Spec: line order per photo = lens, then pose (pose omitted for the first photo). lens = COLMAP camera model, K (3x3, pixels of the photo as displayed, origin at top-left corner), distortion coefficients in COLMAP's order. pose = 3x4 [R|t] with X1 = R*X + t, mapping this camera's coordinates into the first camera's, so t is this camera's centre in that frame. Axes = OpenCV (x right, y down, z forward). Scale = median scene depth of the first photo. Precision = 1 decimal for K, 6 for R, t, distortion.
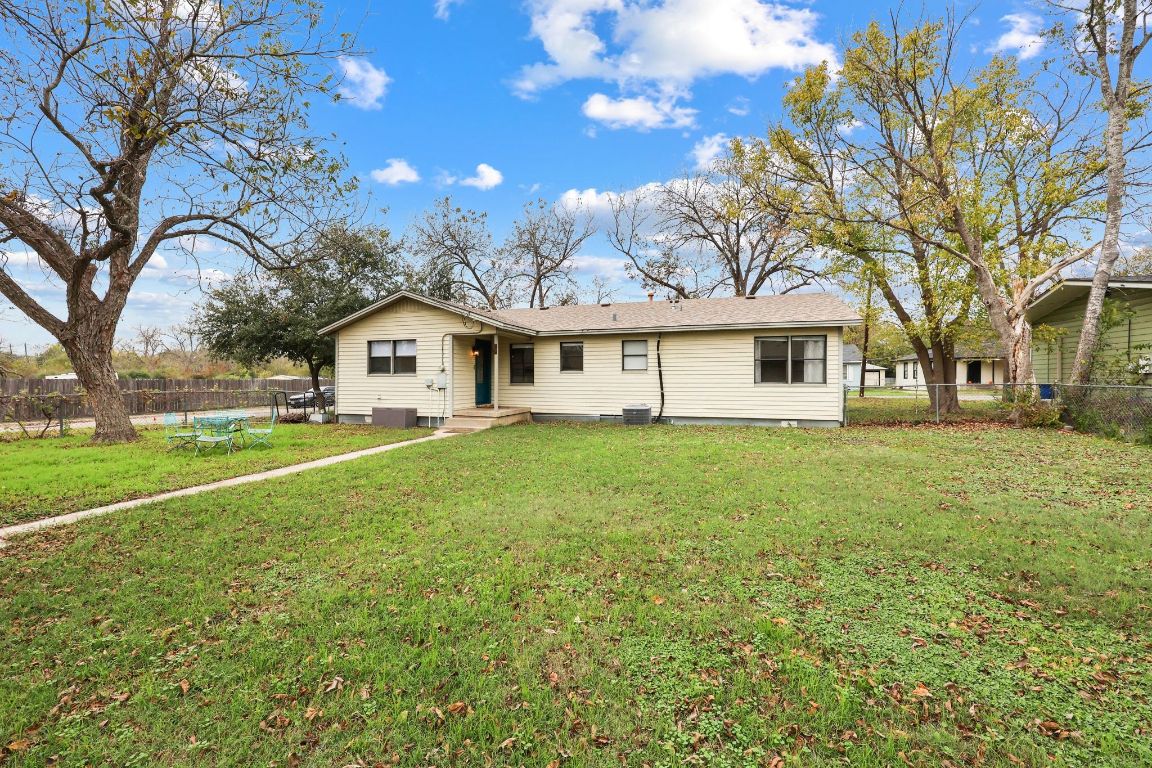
lens RADIAL K [[435.9, 0, 572.3], [0, 435.9, 382.4], [0, 0, 1]] dist [-0.004060, -0.000122]
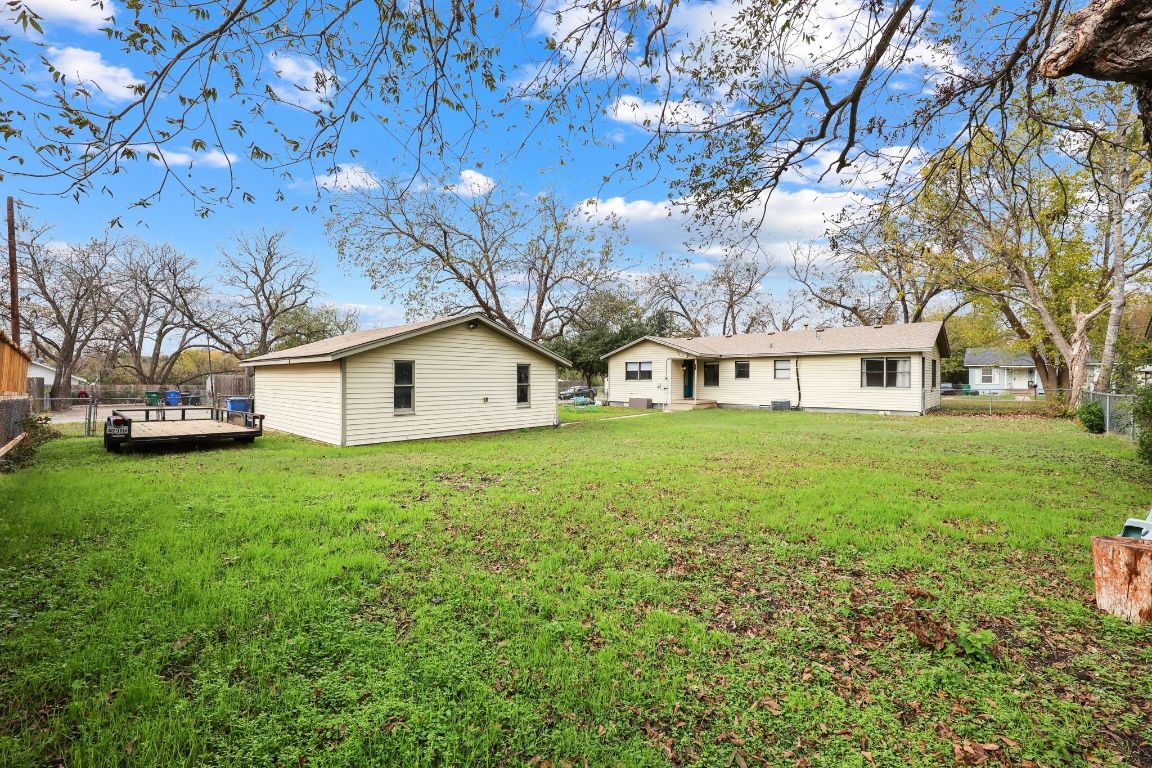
lens RADIAL K [[435.9, 0, 572.3], [0, 435.9, 382.4], [0, 0, 1]] dist [-0.004060, -0.000122]
pose [[0.898118, 0.005562, -0.439719, 0.153408], [-0.006736, 0.999977, -0.001109, -0.005279], [0.439702, 0.003957, 0.898135, -0.809401]]
